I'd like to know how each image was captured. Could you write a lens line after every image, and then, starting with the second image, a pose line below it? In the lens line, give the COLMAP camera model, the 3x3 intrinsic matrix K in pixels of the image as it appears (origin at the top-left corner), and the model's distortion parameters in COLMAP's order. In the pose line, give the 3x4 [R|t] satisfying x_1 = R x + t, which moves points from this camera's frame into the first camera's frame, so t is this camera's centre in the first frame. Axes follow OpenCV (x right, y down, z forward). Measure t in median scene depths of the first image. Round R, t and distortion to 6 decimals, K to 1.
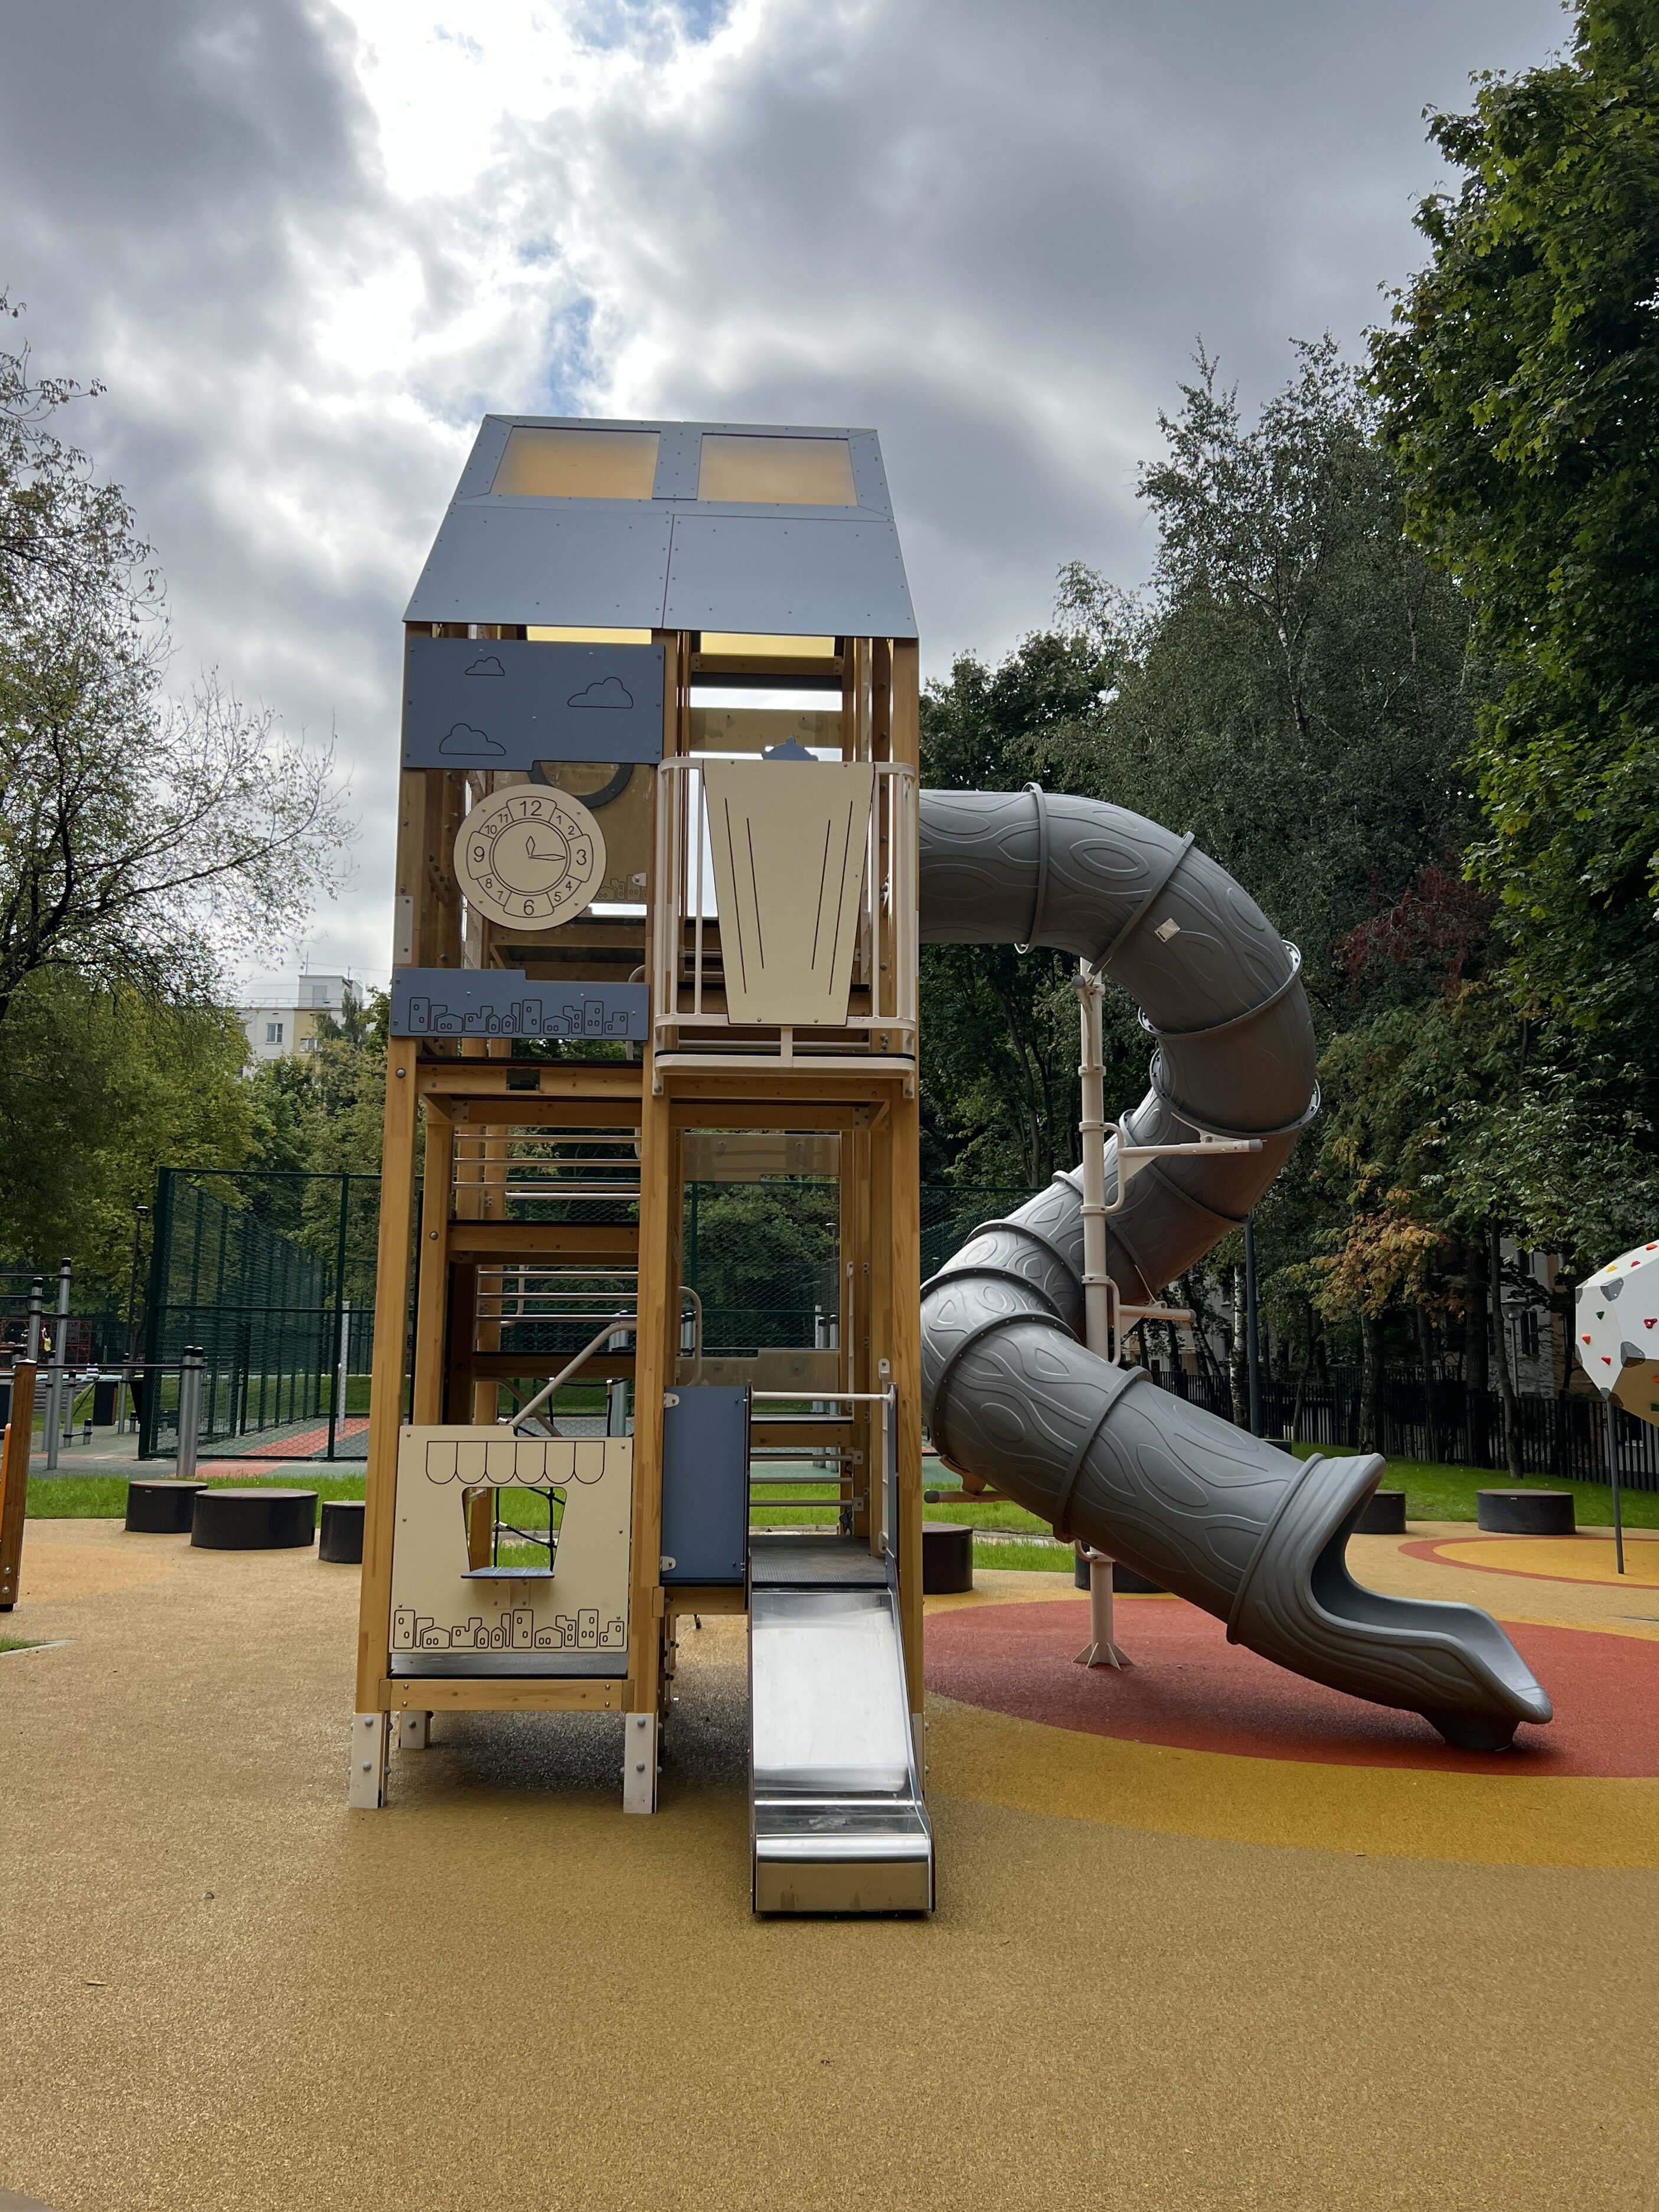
lens RADIAL K [[1682.3, 0, 829.5], [0, 1682.3, 1106.0], [0, 0, 1]] dist [-0.000354, -0.000426]
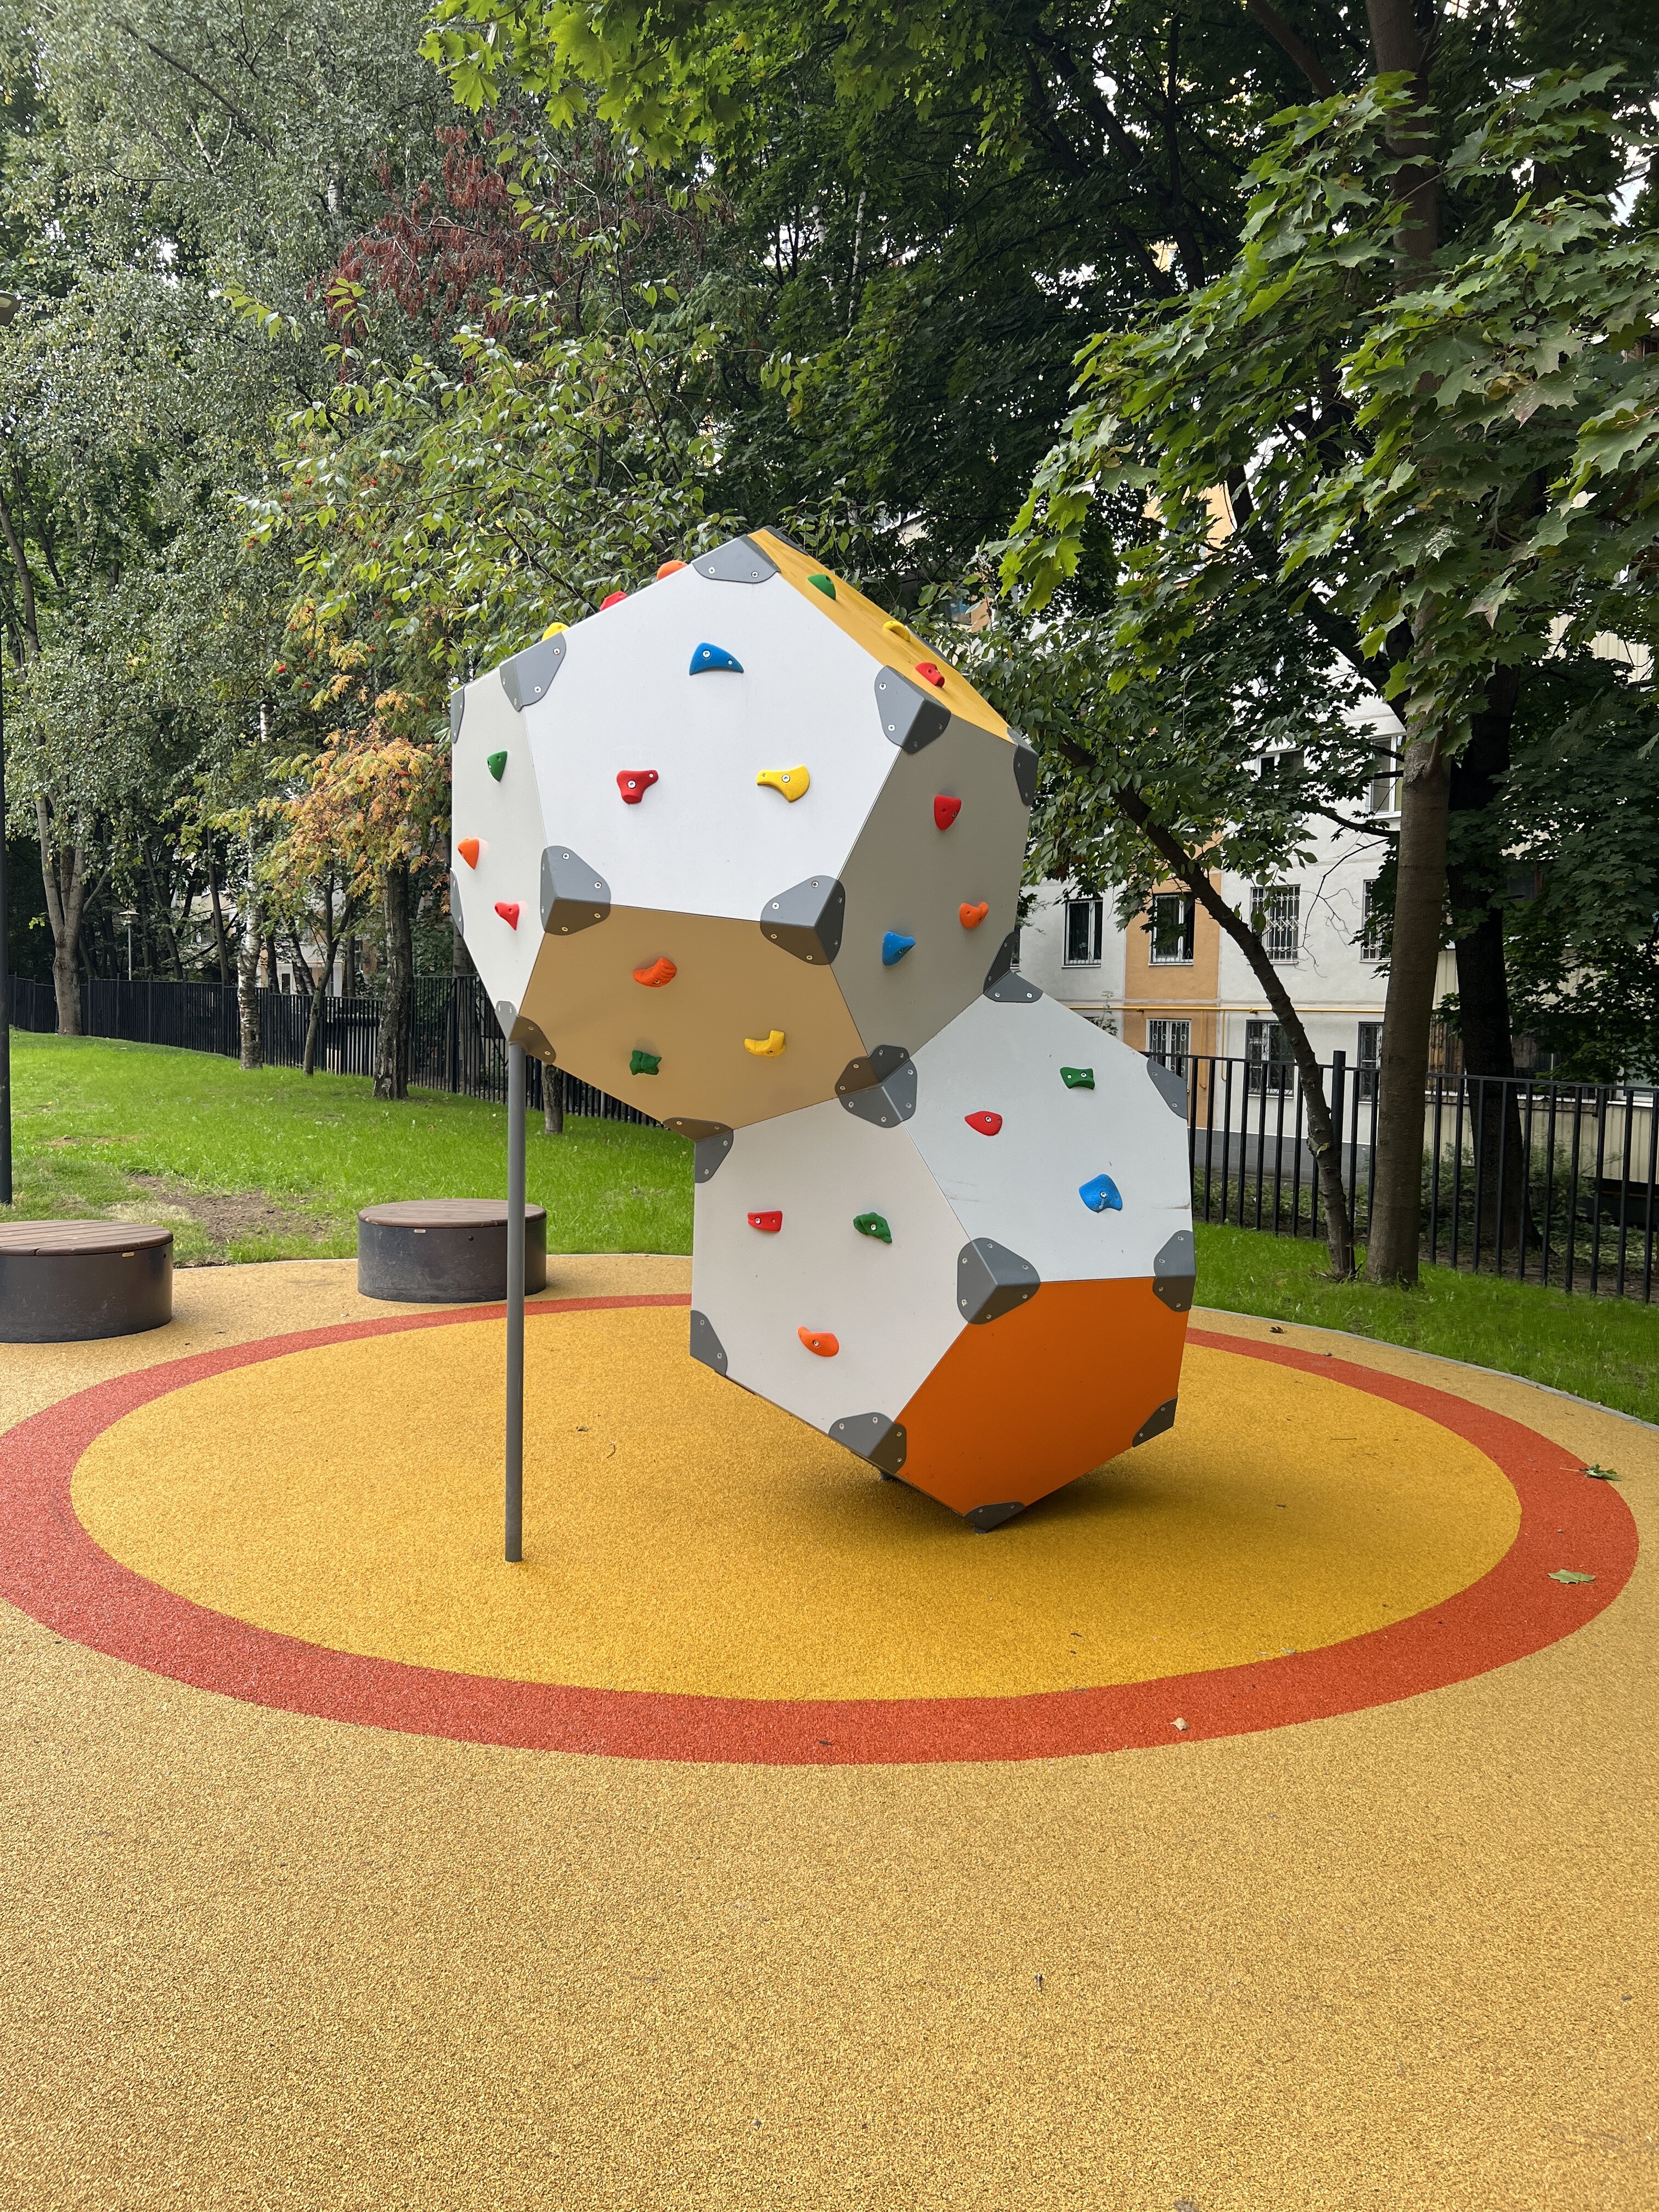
lens RADIAL K [[1682.2, 0, 829.5], [0, 1682.2, 1106.0], [0, 0, 1]] dist [-0.000354, -0.000426]
pose [[0.882058, -0.023867, 0.470537, 0.364004], [-0.082724, 0.975356, 0.204544, 0.116387], [-0.463822, -0.219344, 0.858345, 0.692616]]
